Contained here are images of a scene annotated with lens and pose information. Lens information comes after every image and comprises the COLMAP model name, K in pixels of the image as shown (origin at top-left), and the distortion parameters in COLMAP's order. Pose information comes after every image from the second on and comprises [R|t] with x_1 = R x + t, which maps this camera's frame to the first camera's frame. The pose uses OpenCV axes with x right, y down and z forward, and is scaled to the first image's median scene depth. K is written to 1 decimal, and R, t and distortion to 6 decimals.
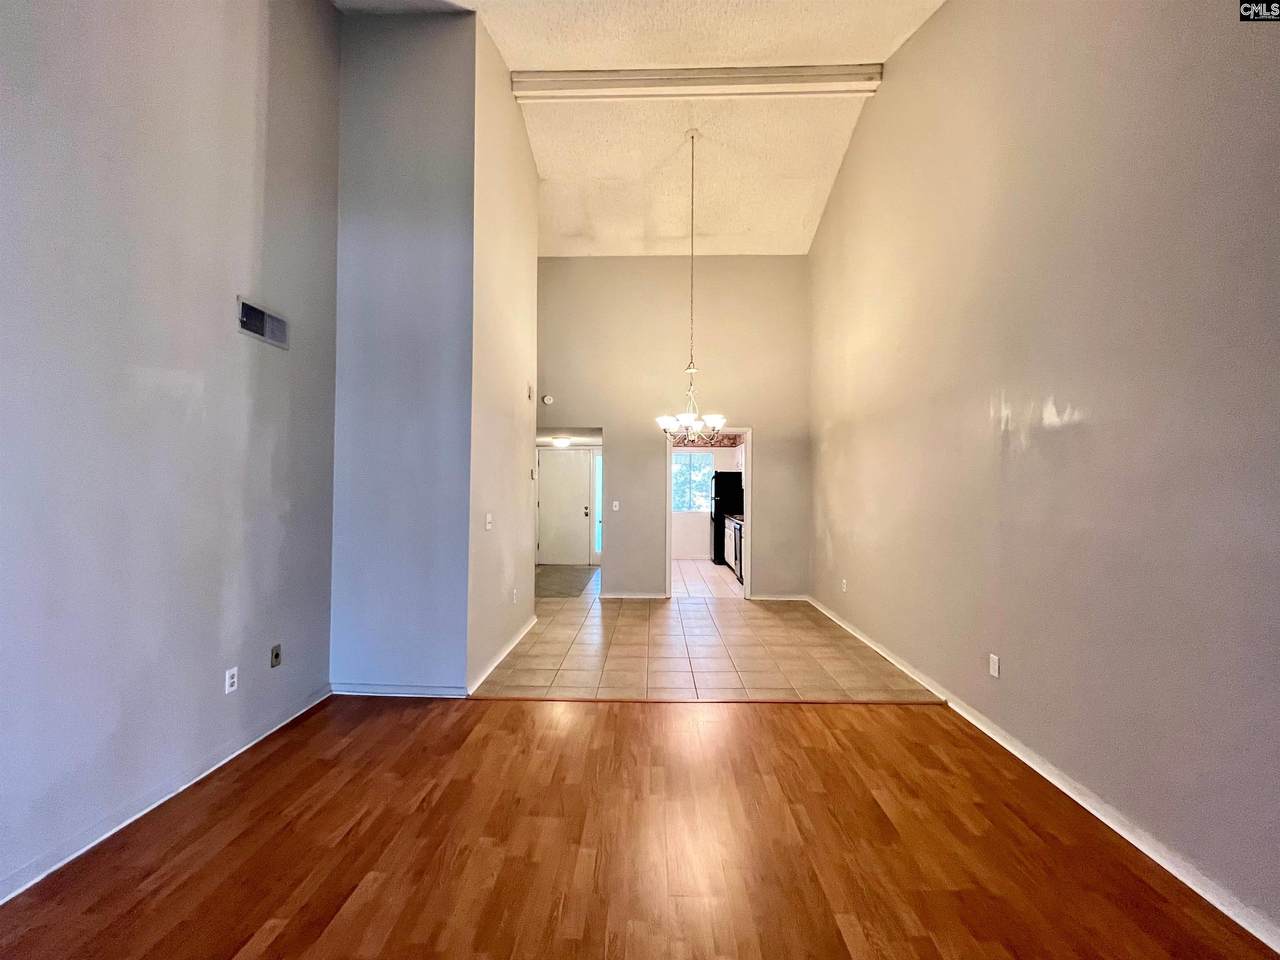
lens RADIAL K [[509.0, 0, 638.9], [0, 509.0, 475.8], [0, 0, 1]] dist [-0.002051, -0.000290]
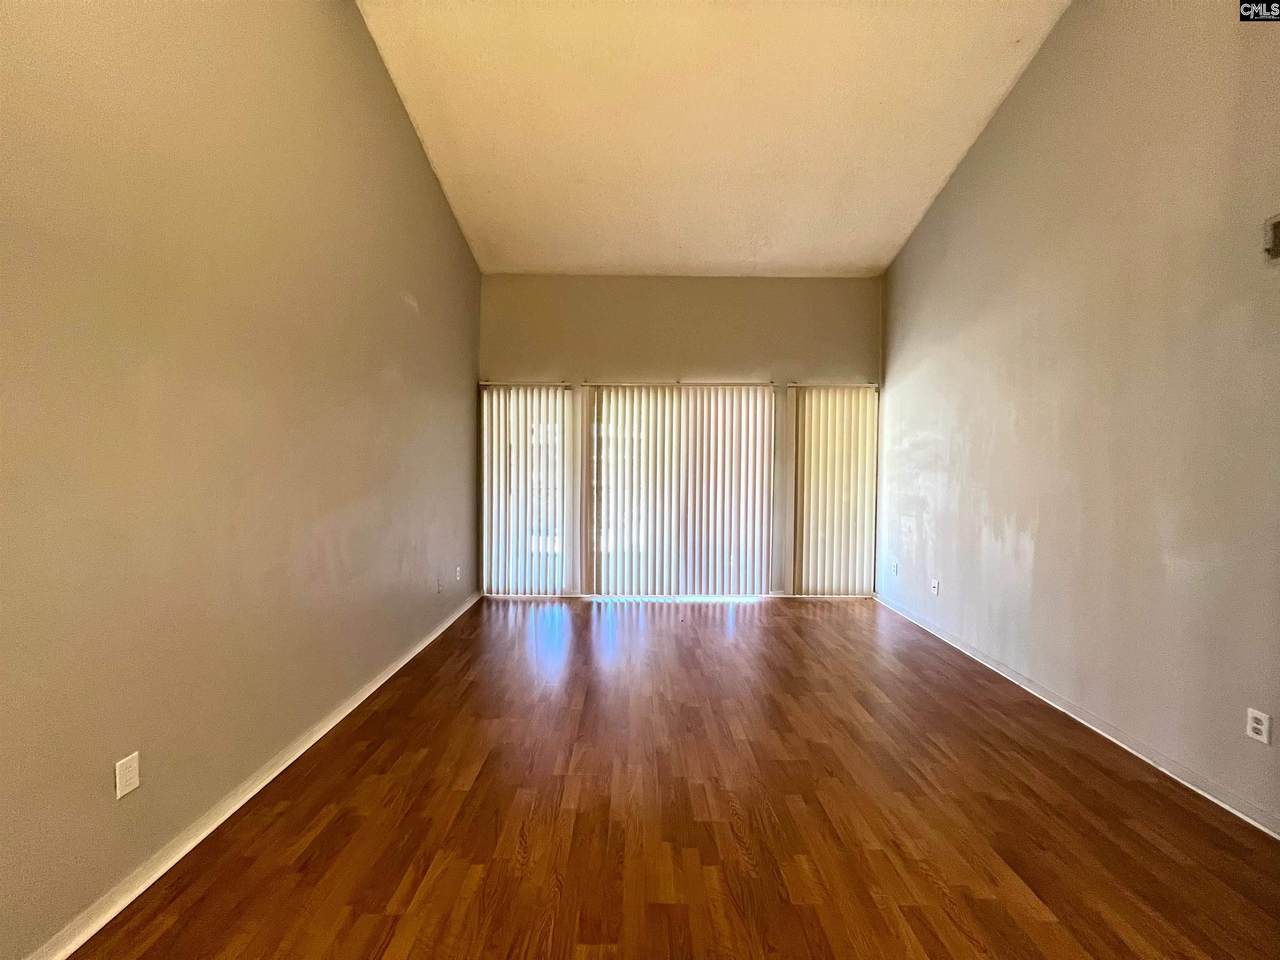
lens RADIAL K [[509.0, 0, 638.9], [0, 509.0, 475.8], [0, 0, 1]] dist [-0.002051, -0.000290]
pose [[-0.999171, -0.011597, -0.039014, 0.168474], [-0.011903, 0.999900, 0.007625, 0.030755], [0.038922, 0.008083, -0.999210, 1.741278]]
